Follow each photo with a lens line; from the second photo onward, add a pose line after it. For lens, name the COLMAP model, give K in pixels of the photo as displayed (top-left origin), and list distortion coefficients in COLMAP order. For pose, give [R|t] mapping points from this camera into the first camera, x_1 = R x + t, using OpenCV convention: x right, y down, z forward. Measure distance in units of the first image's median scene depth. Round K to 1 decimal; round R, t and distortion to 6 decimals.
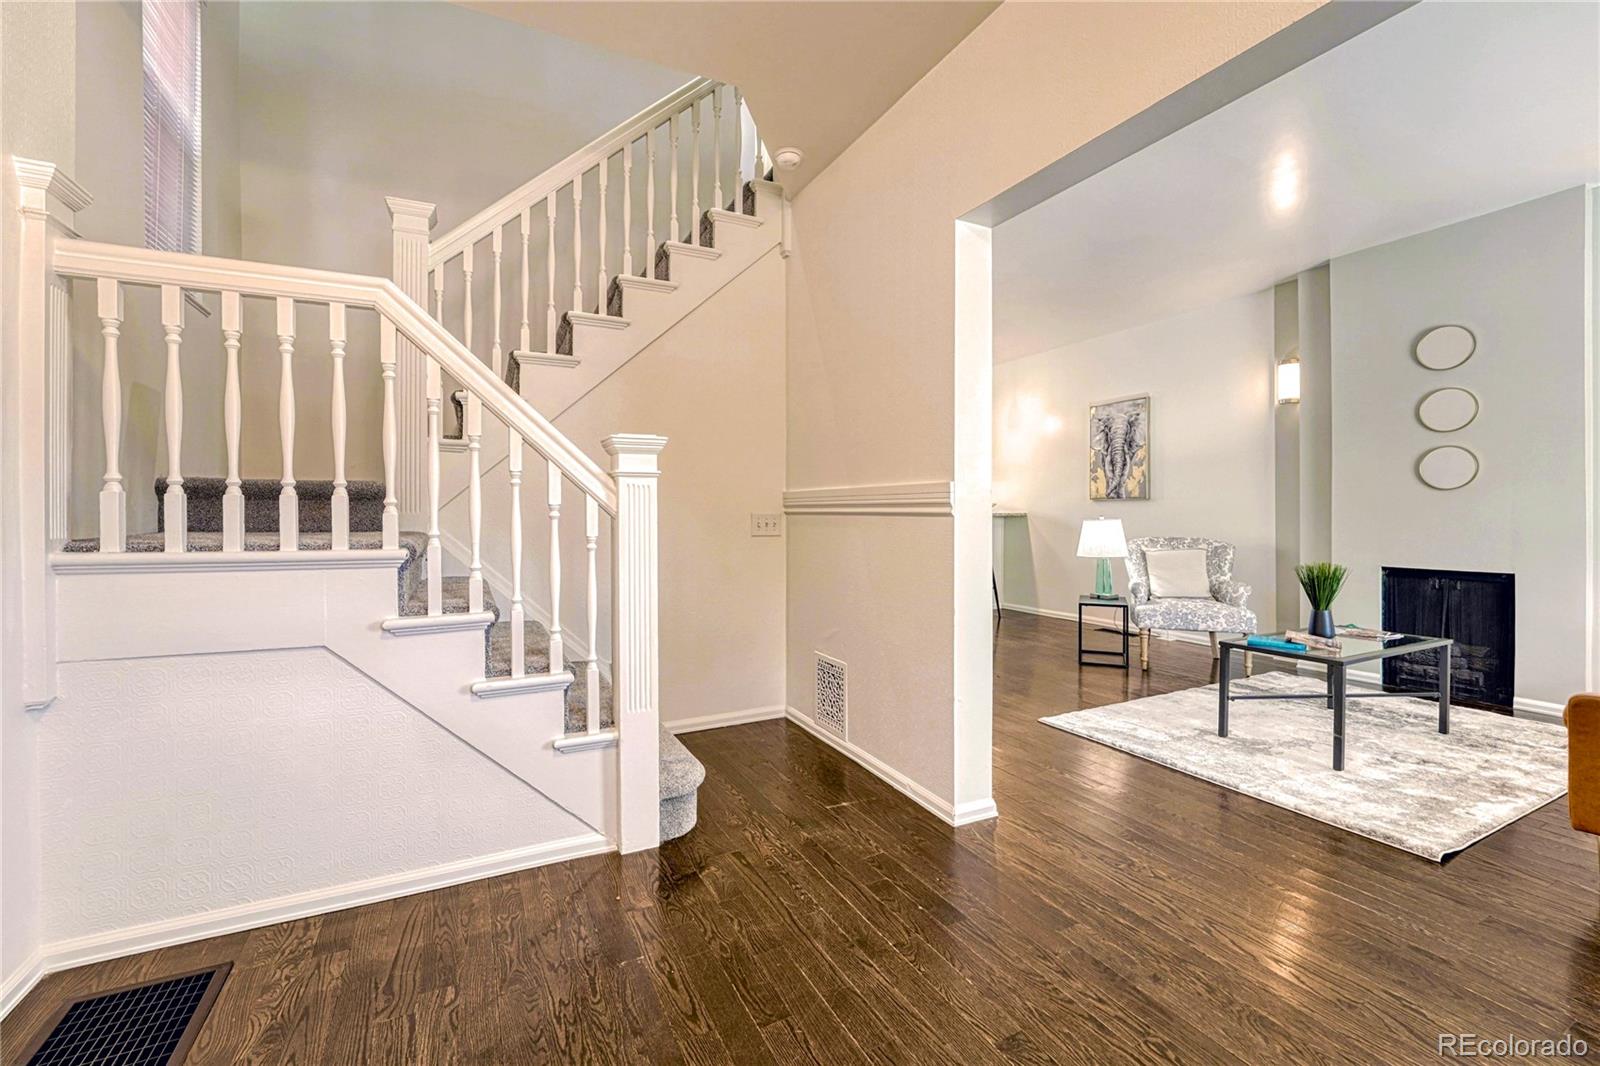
lens RADIAL K [[661.0, 0, 801.7], [0, 661.0, 514.0], [0, 0, 1]] dist [-0.002912, -0.000173]
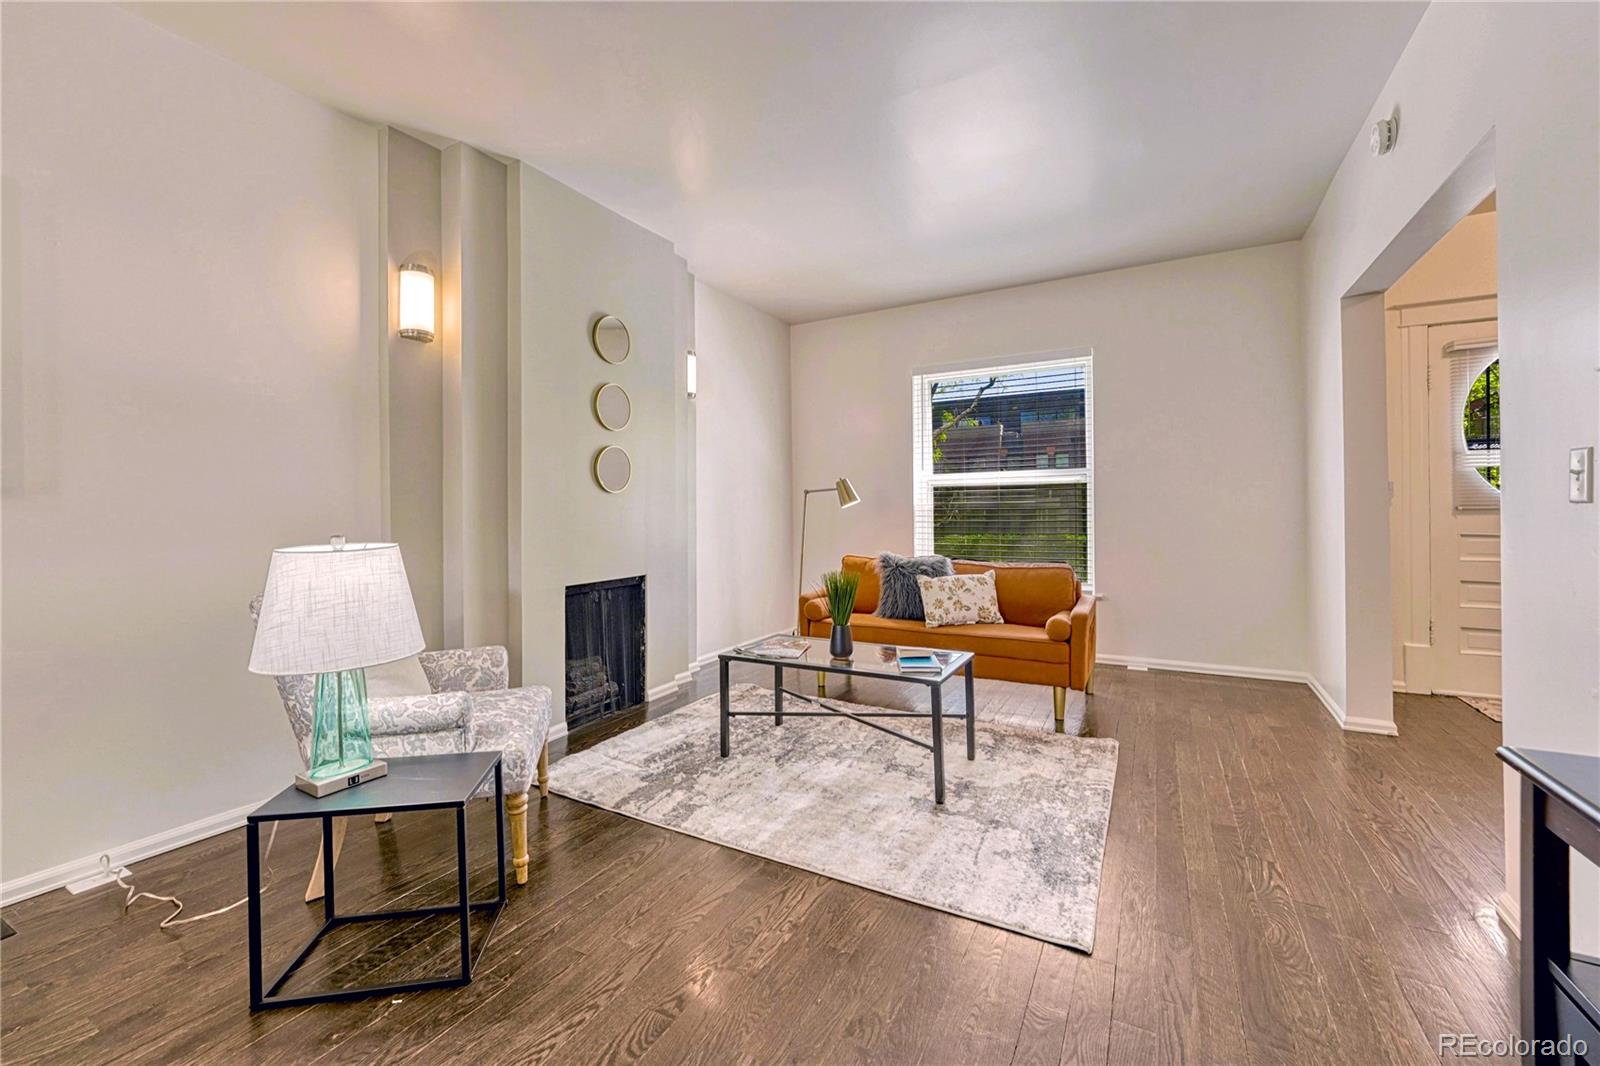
lens RADIAL K [[645.0, 0, 794.4], [0, 645.0, 510.5], [0, 0, 1]] dist [-0.011370, -0.000099]
pose [[-0.550758, 0.011305, 0.834589, 0.063421], [0.015676, 0.999872, -0.003199, -0.004573], [-0.834518, 0.011321, -0.550865, 1.031827]]
